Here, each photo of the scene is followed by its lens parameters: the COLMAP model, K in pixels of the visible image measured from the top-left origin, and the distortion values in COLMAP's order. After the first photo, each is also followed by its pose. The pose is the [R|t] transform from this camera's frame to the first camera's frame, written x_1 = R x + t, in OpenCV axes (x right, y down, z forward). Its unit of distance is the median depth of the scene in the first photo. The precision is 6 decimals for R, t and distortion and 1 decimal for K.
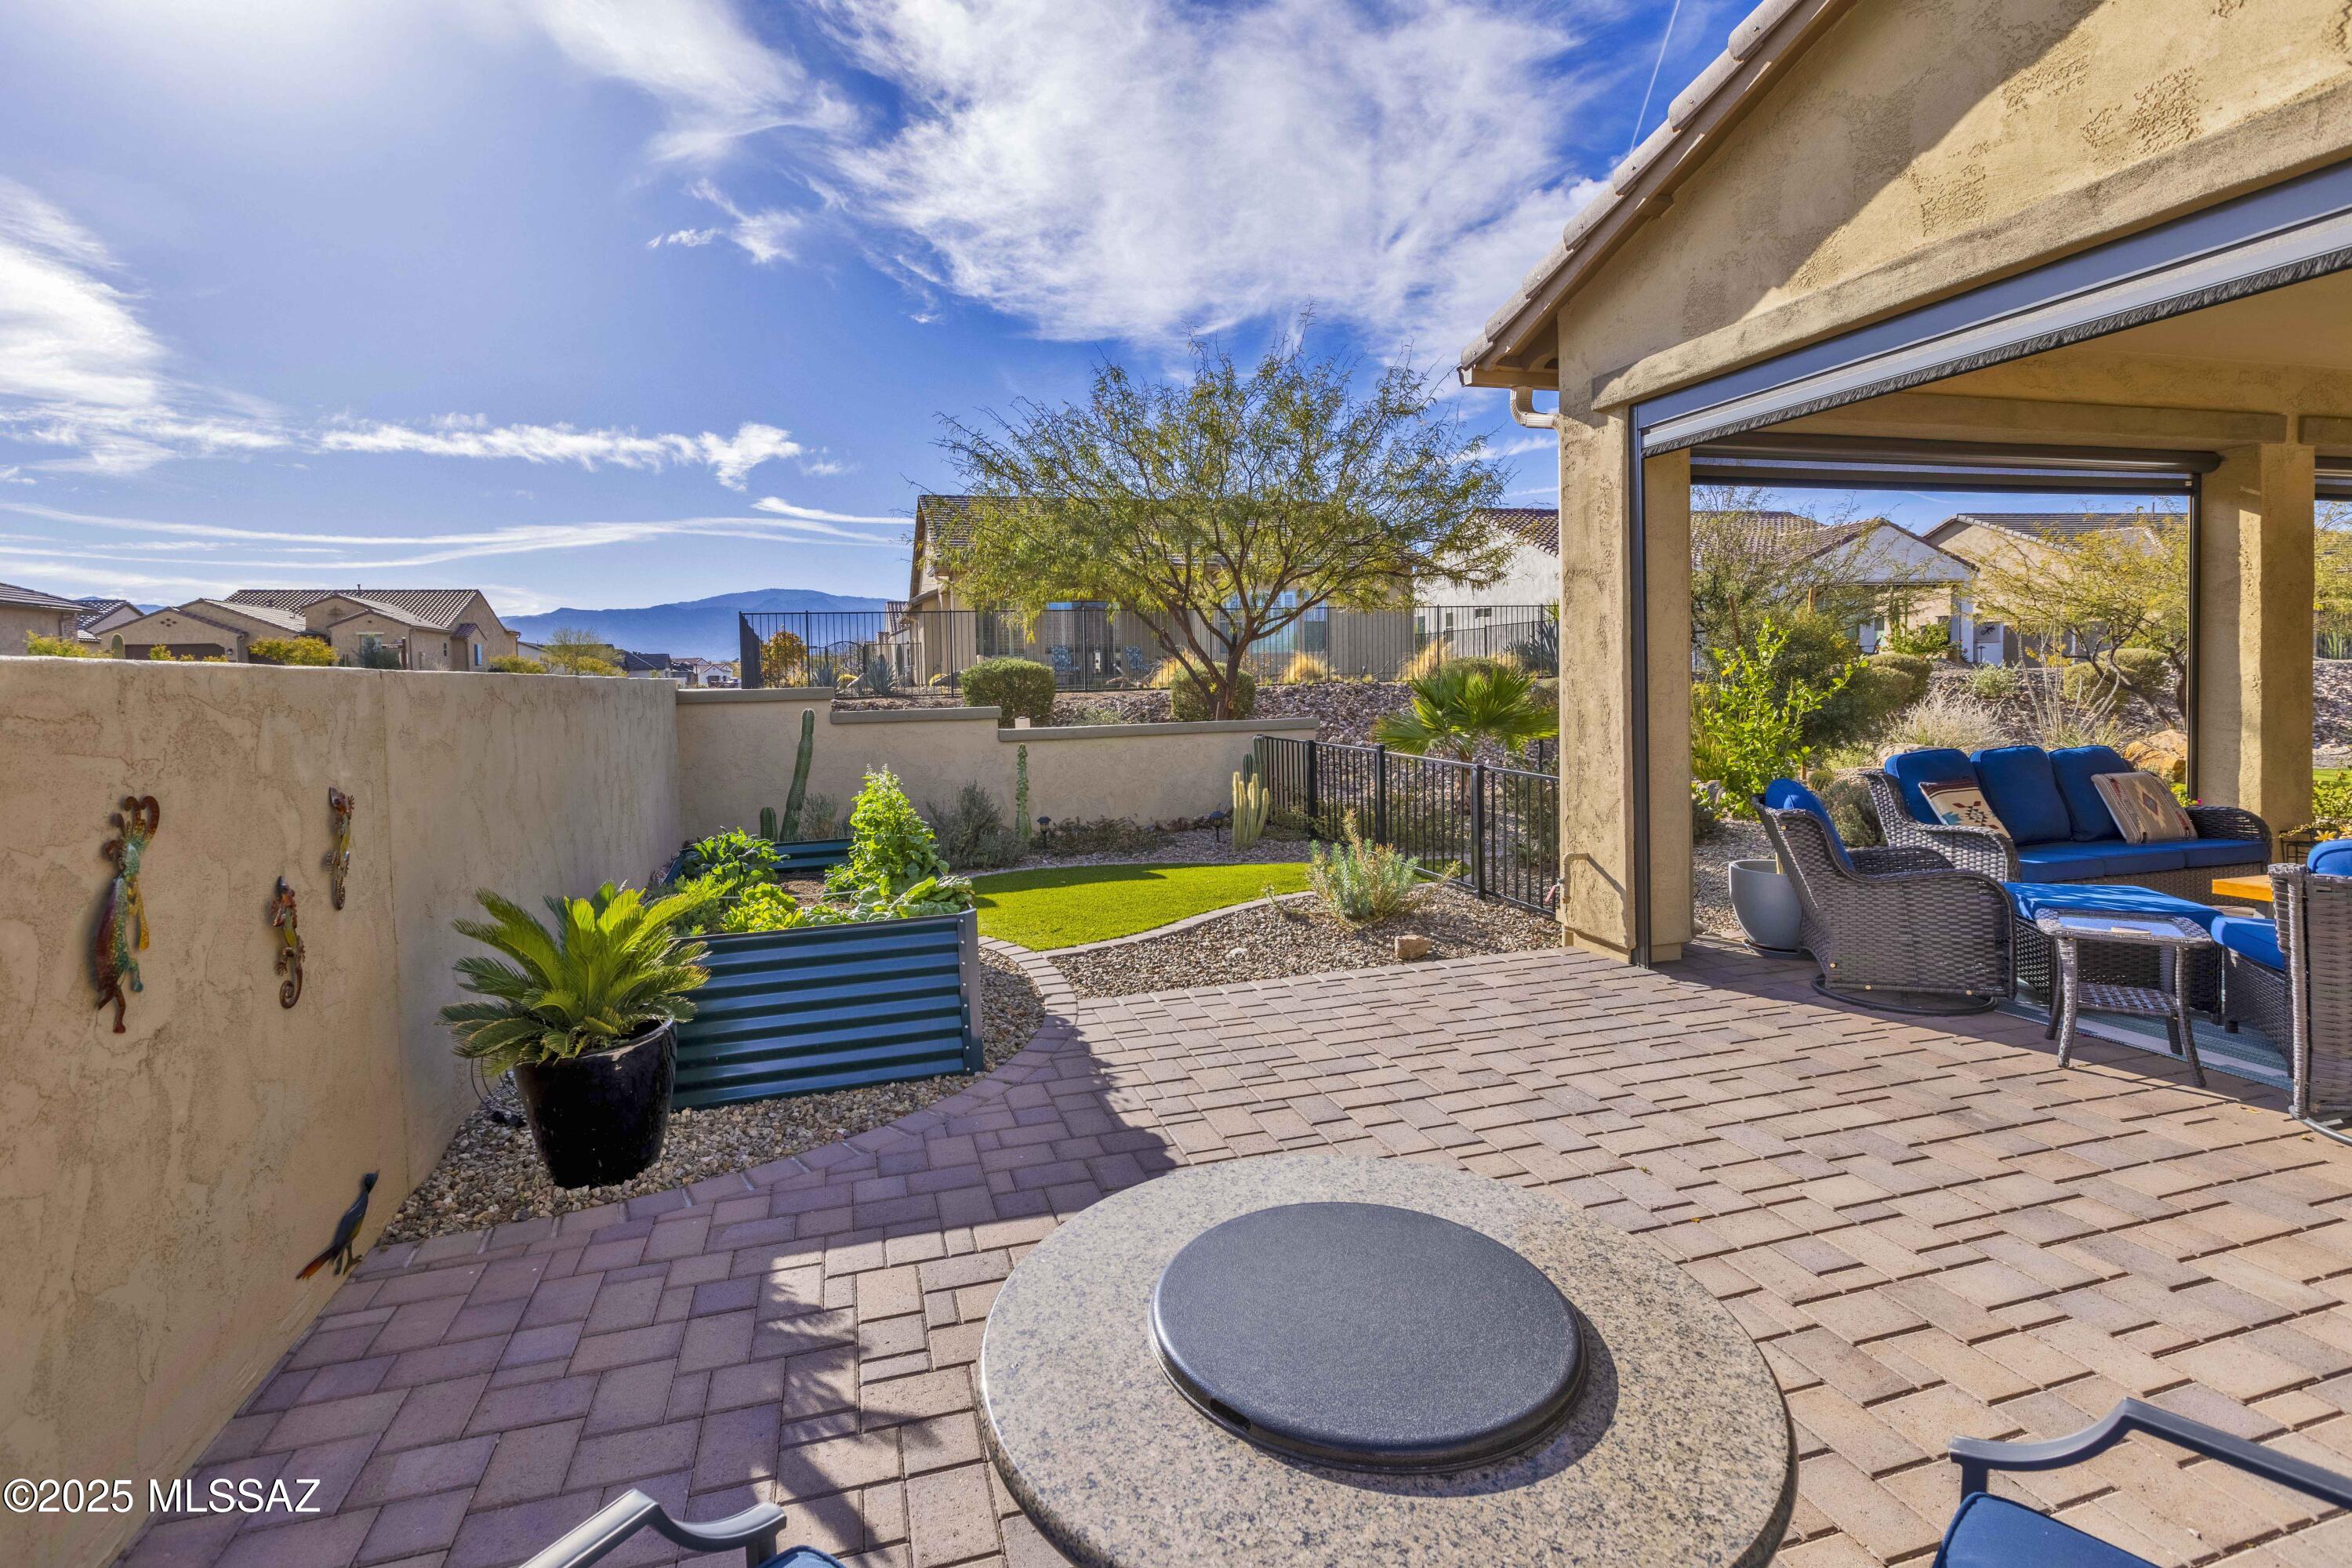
lens RADIAL K [[1103.3, 0, 1088.7], [0, 1103.3, 718.0], [0, 0, 1]] dist [0.011720, 0.001080]
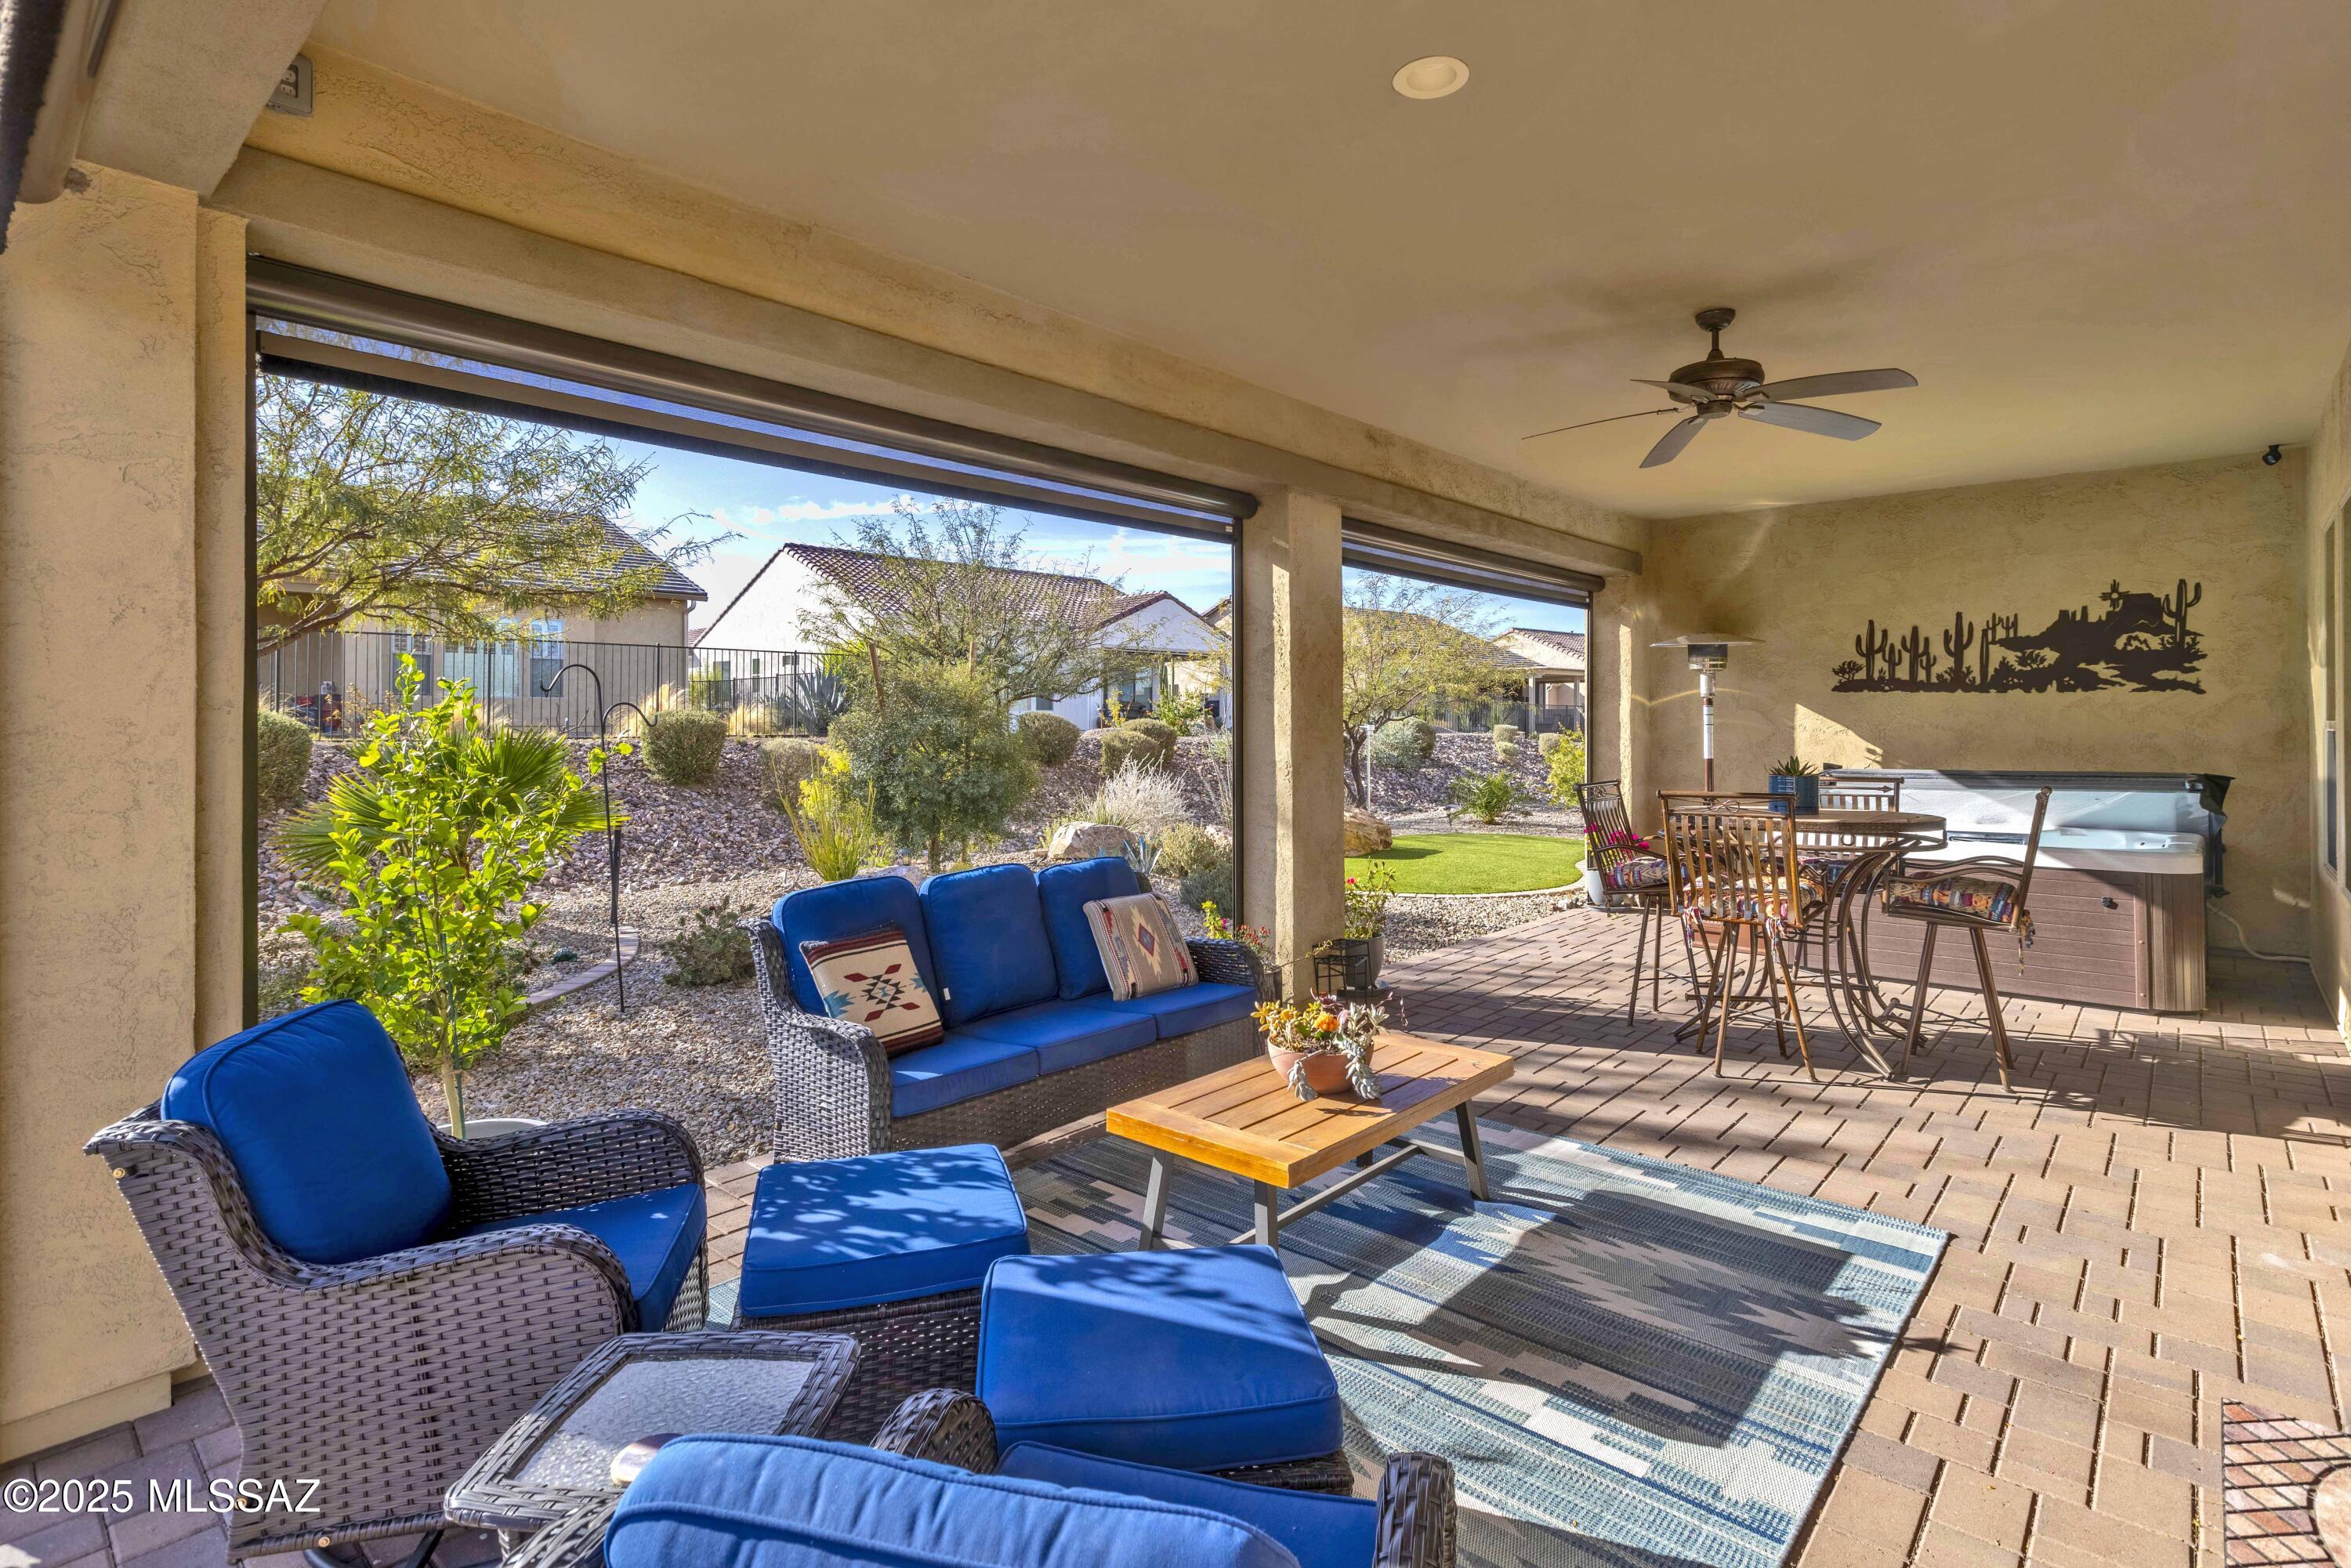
lens RADIAL K [[1135.0, 0, 1138.1], [0, 1135.0, 706.5], [0, 0, 1]] dist [0.004723, -0.000360]
pose [[0.855282, 0.034346, 0.517023, 0.503448], [-0.005532, 0.998349, -0.057170, -0.029966], [-0.518133, 0.046036, 0.854060, 0.326690]]
